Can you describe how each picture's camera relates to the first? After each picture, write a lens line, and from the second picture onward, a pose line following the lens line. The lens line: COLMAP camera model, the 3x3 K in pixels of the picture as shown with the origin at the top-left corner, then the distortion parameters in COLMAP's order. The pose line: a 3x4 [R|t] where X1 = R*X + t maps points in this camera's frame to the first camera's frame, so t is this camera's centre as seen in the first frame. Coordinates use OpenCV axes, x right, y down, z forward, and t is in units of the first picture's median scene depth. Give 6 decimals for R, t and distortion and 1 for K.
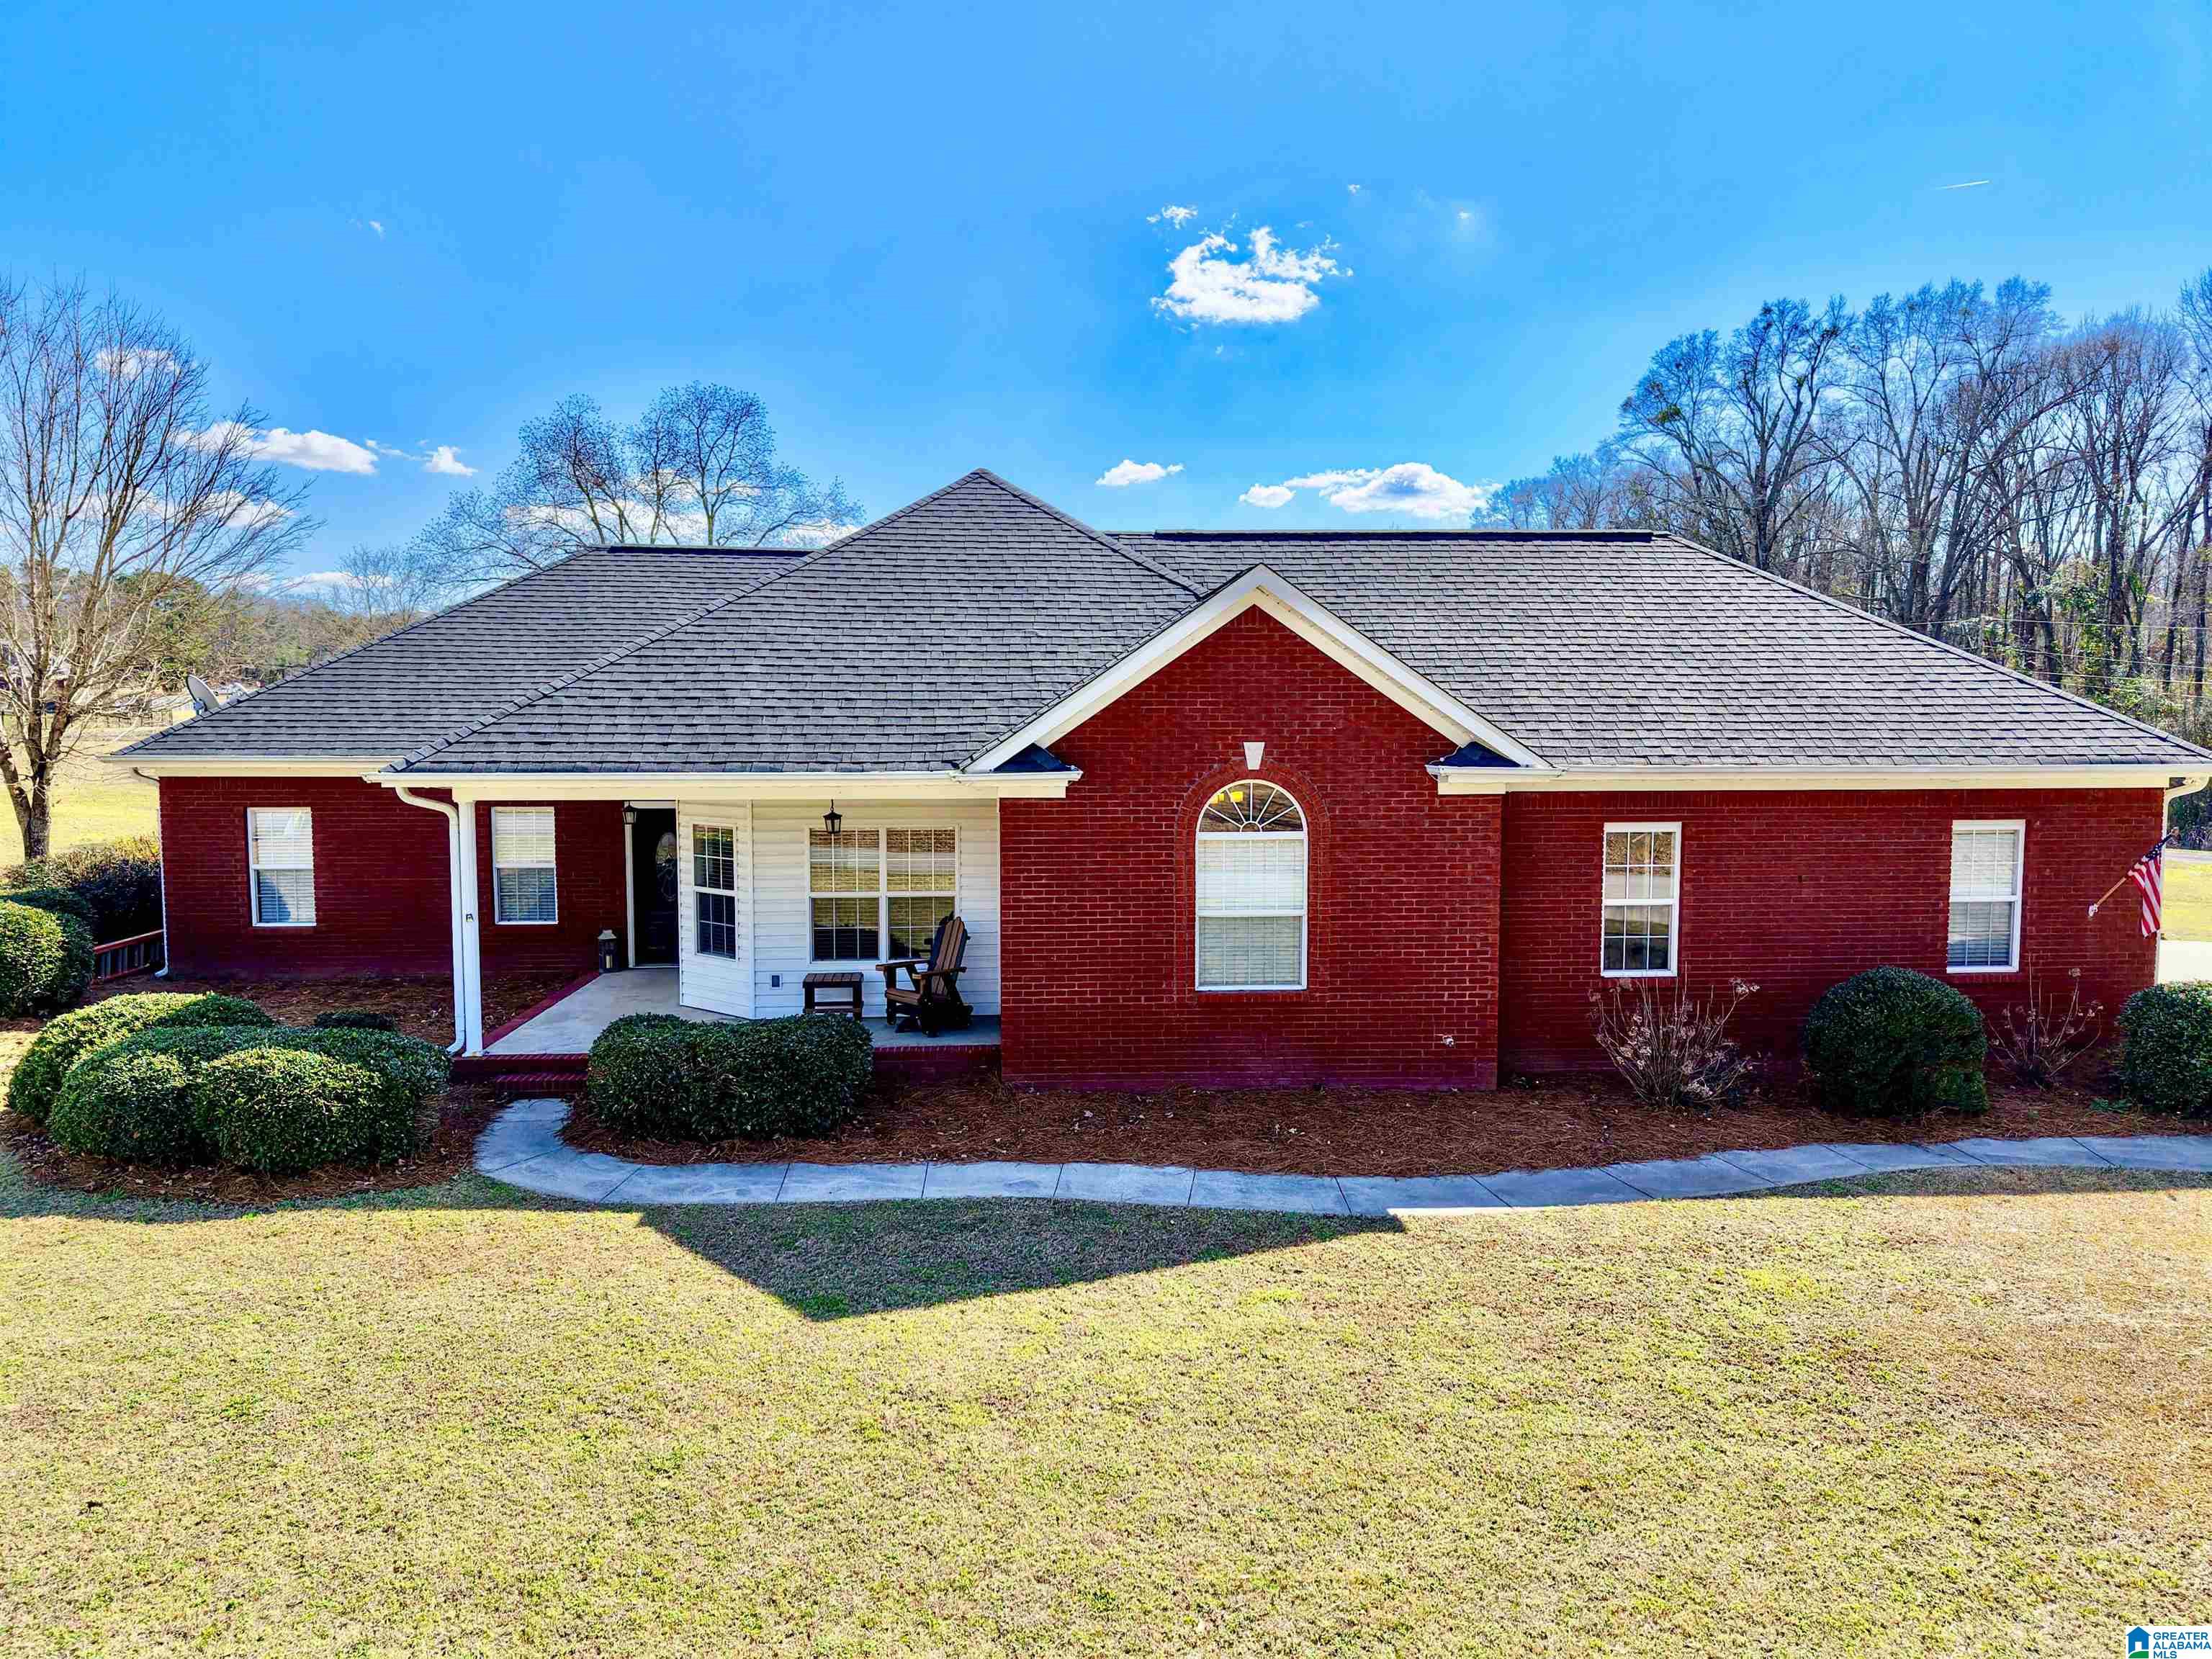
lens RADIAL K [[1506.6, 0, 1167.8], [0, 1506.6, 827.2], [0, 0, 1]] dist [0.041472, -0.035121]
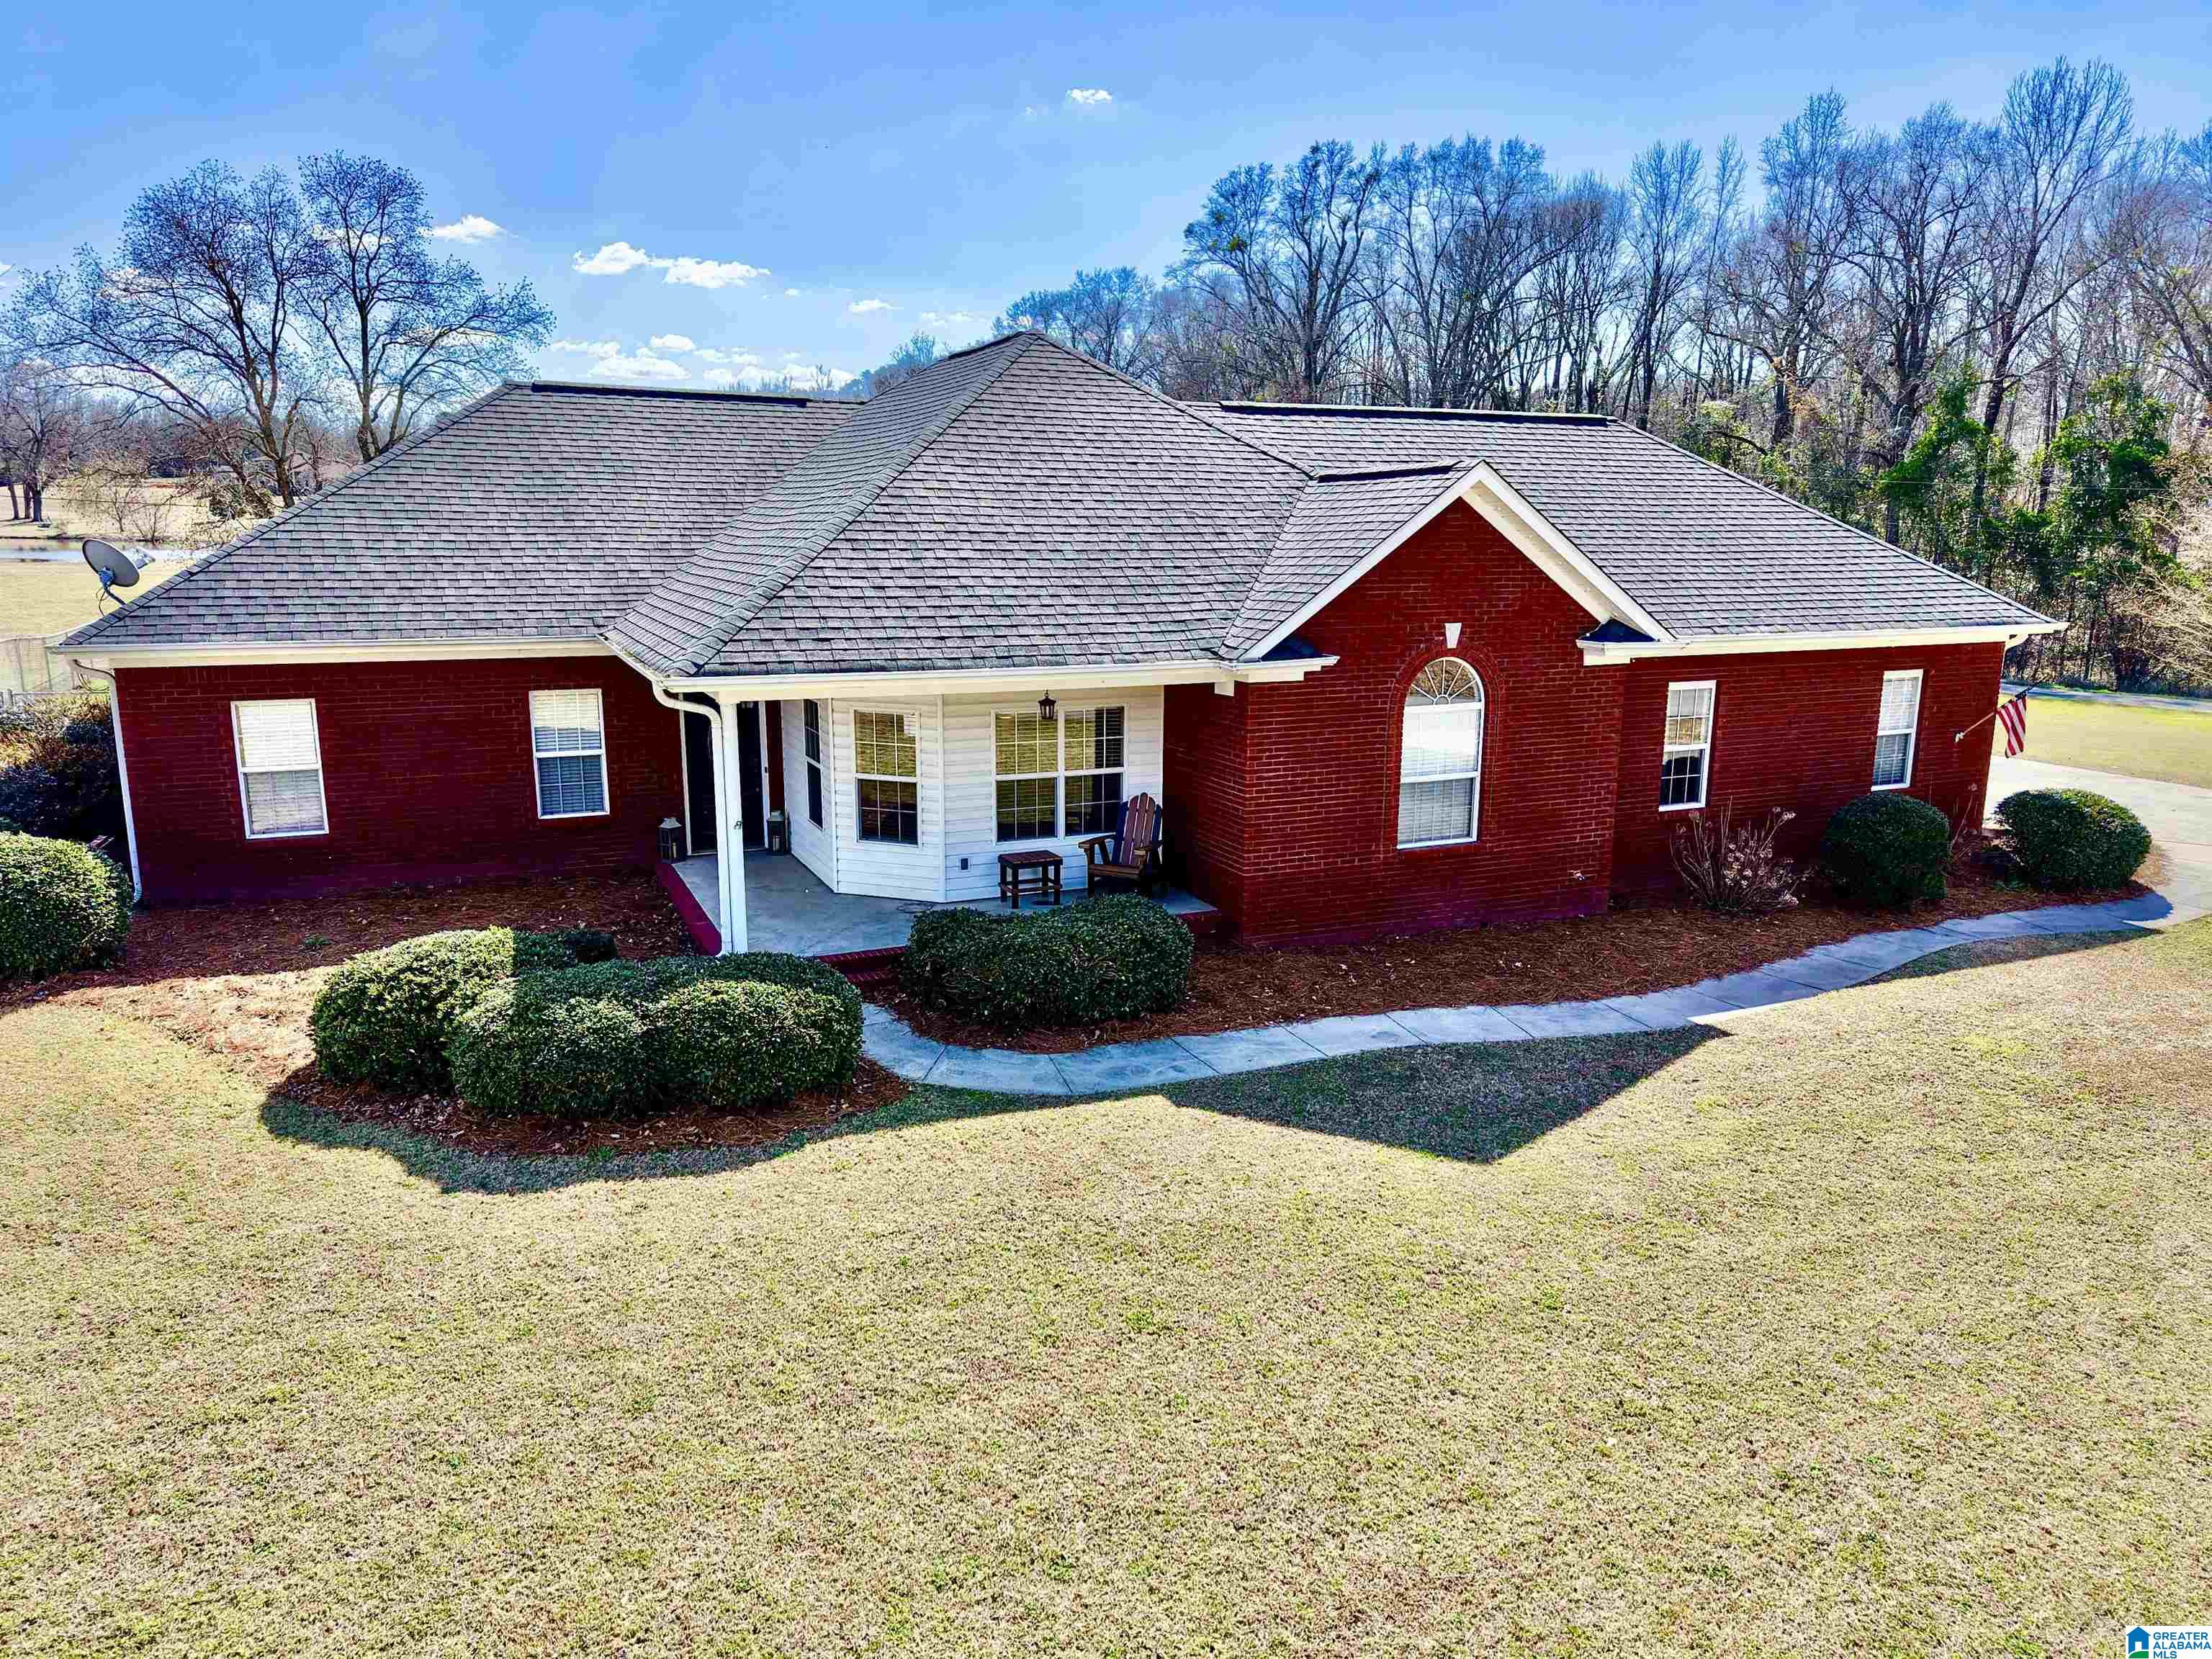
lens RADIAL K [[1506.6, 0, 1108.8], [0, 1506.6, 828.7], [0, 0, 1]] dist [0.041472, -0.035121]
pose [[0.936982, -0.064914, 0.343295, -0.564471], [0.019556, 0.990792, 0.133974, -0.060289], [-0.348830, -0.118817, 0.929623, 0.035740]]
